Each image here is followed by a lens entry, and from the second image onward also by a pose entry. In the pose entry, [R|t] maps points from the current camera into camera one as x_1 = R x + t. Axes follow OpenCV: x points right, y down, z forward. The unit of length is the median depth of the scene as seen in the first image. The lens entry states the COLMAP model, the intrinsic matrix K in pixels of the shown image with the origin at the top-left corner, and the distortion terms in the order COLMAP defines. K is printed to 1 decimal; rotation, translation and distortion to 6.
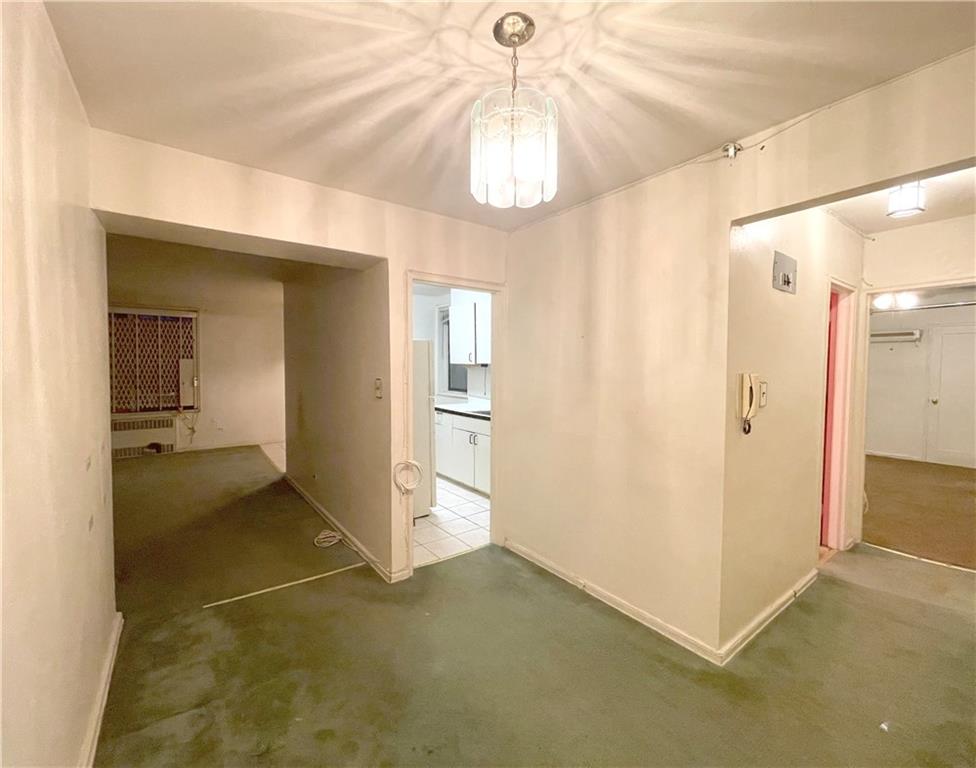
lens RADIAL K [[411.7, 0, 483.6], [0, 411.7, 382.2], [0, 0, 1]] dist [-0.009724, 0.001250]
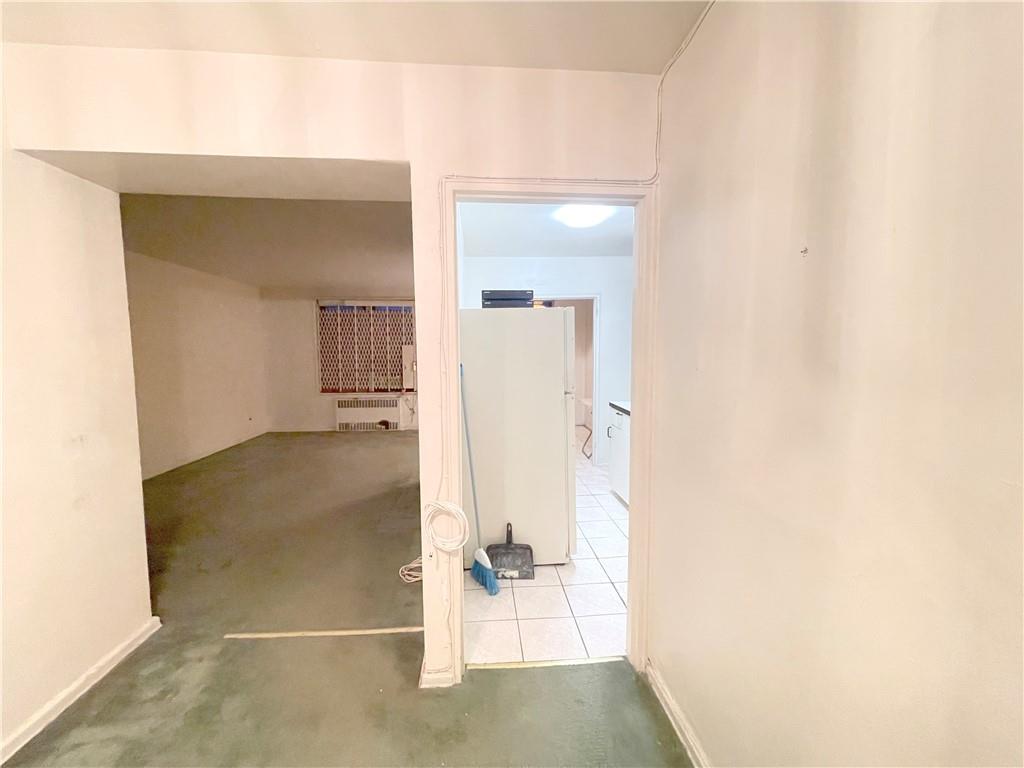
lens RADIAL K [[414.1, 0, 508.0], [0, 414.1, 385.4], [0, 0, 1]] dist [-0.002934, 0.000318]
pose [[0.848048, 0.034321, -0.528807, 0.097387], [-0.012333, 0.998908, 0.045053, -0.003358], [0.529776, -0.031686, 0.847546, 0.252202]]
